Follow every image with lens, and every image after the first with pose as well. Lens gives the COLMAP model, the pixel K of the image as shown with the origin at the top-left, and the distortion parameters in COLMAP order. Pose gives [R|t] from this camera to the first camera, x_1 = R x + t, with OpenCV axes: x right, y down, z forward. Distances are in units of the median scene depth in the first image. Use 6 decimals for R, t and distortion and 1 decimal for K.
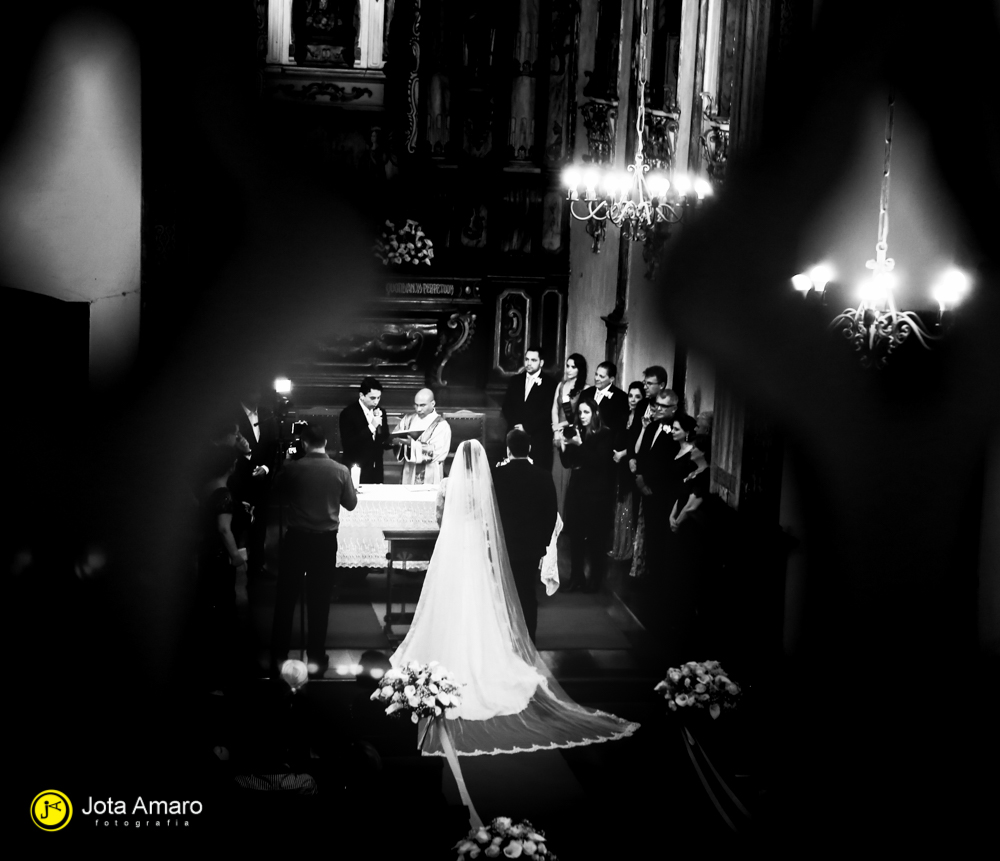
lens RADIAL K [[2845.0, 0, 502.7], [0, 2845.0, 429.8], [0, 0, 1]] dist [0.228196, 0.000000]
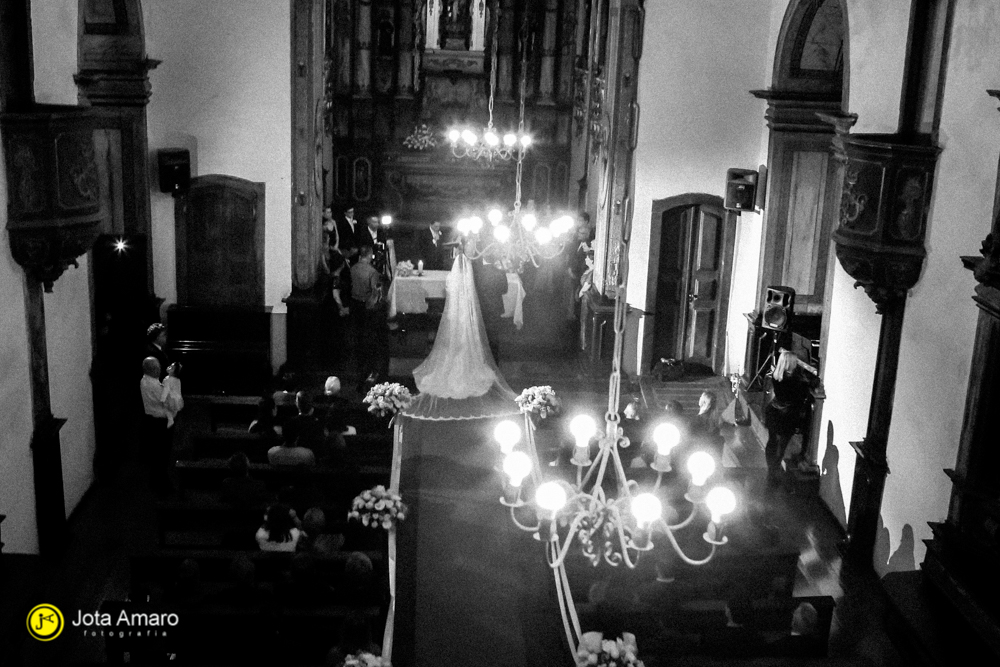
lens RADIAL K [[1300.2, 0, 504.9], [0, 1300.2, 335.9], [0, 0, 1]] dist [-0.126552, 0.000000]
pose [[0.993698, 0.032945, -0.107140, 0.080472], [-0.021447, 0.994055, 0.106744, -0.025808], [0.110020, -0.103773, 0.988497, 0.086379]]
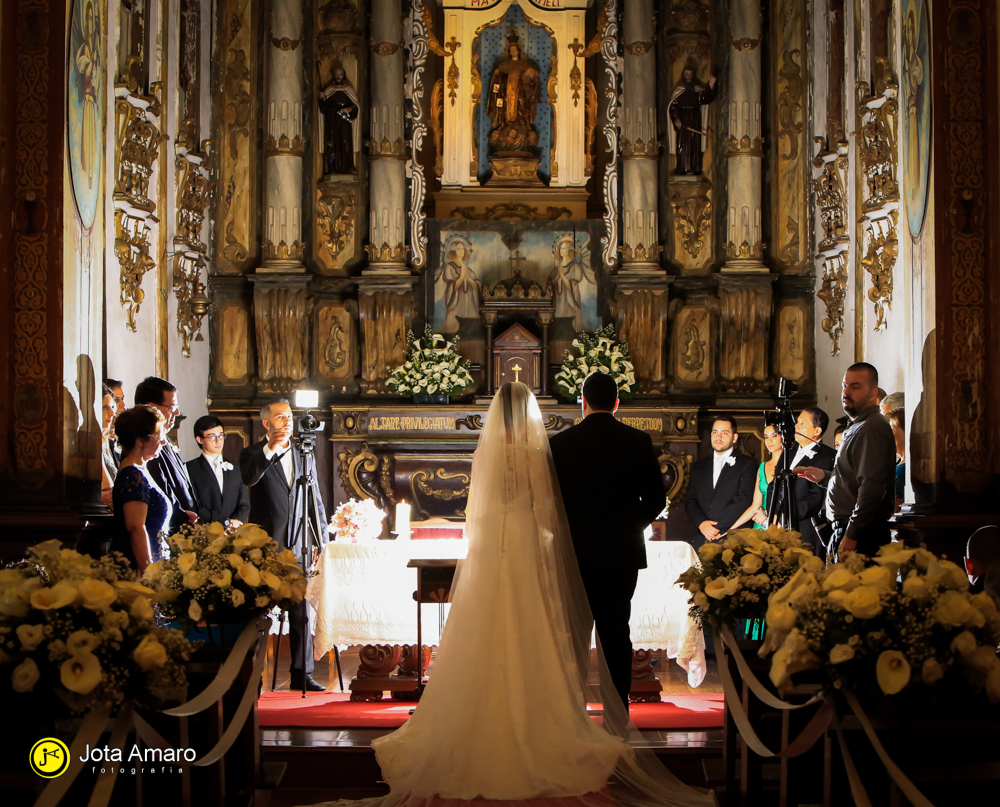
lens RADIAL K [[2625.0, 0, 507.0], [0, 2625.0, 483.6], [0, 0, 1]] dist [-0.315055, 0.000000]
pose [[0.984554, -0.040690, -0.170285, 0.062228], [0.010054, 0.984153, -0.177034, 0.092915], [0.174790, 0.172587, 0.969362, 0.302137]]
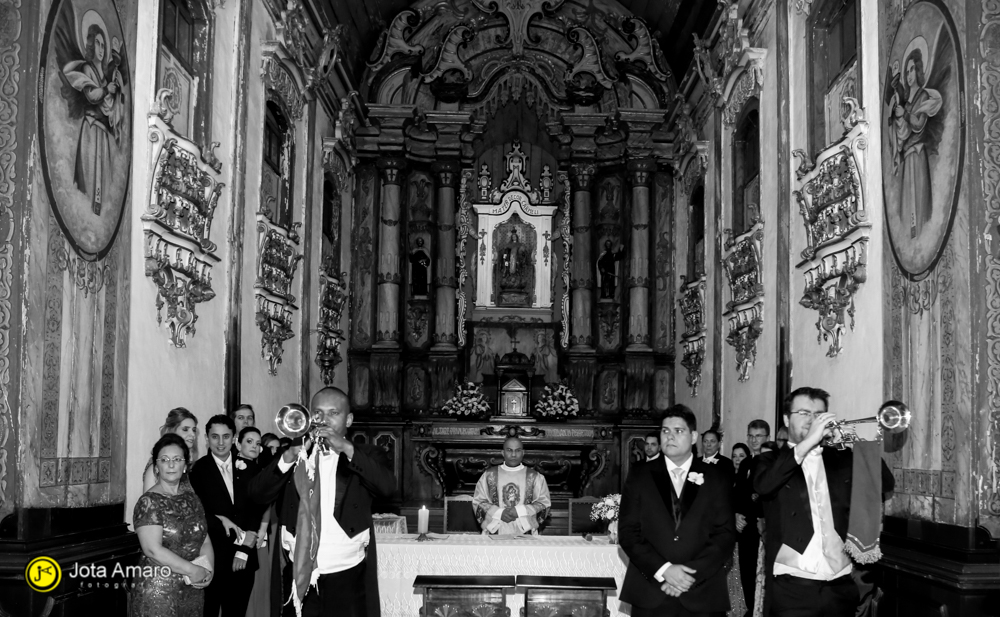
lens RADIAL K [[858.0, 0, 524.5], [0, 858.0, 417.0], [0, 0, 1]] dist [-0.112241, 0.069765]
pose [[0.988133, -0.033151, -0.149980, 0.013139], [0.001948, 0.979058, -0.203573, 0.029643], [0.153587, 0.200866, 0.967504, 0.580369]]
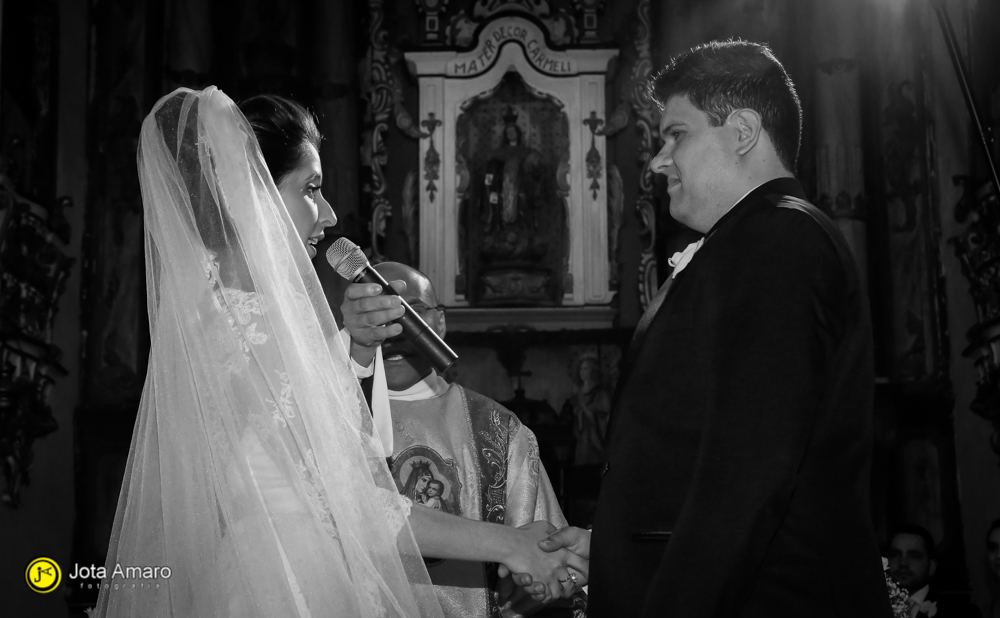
lens RADIAL K [[2064.9, 0, 487.0], [0, 2064.9, 296.3], [0, 0, 1]] dist [0.240476, 0.000000]
pose [[0.980851, -0.096026, -0.169439, 0.007154], [0.020254, 0.915575, -0.401637, 0.050130], [0.193701, 0.390514, 0.899988, 0.627462]]
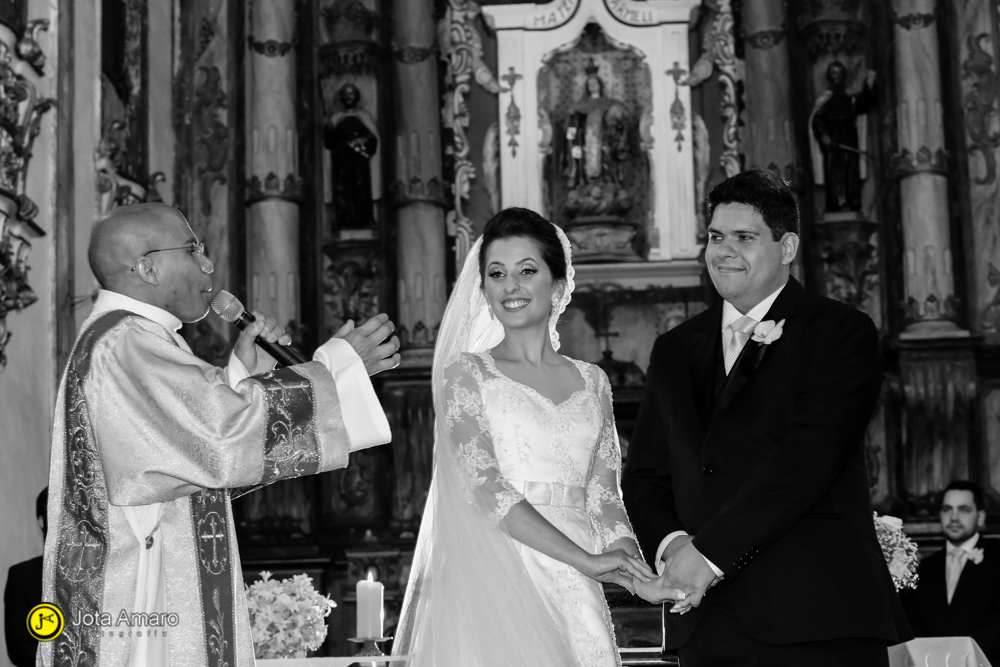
lens RADIAL K [[2359.8, 0, 499.8], [0, 2359.8, 331.5], [0, 0, 1]] dist [-0.176729, 0.000000]
pose [[0.972979, -0.108871, -0.203616, 0.017180], [0.030179, 0.934255, -0.355326, 0.064712], [0.228914, 0.339580, 0.912296, 0.571900]]
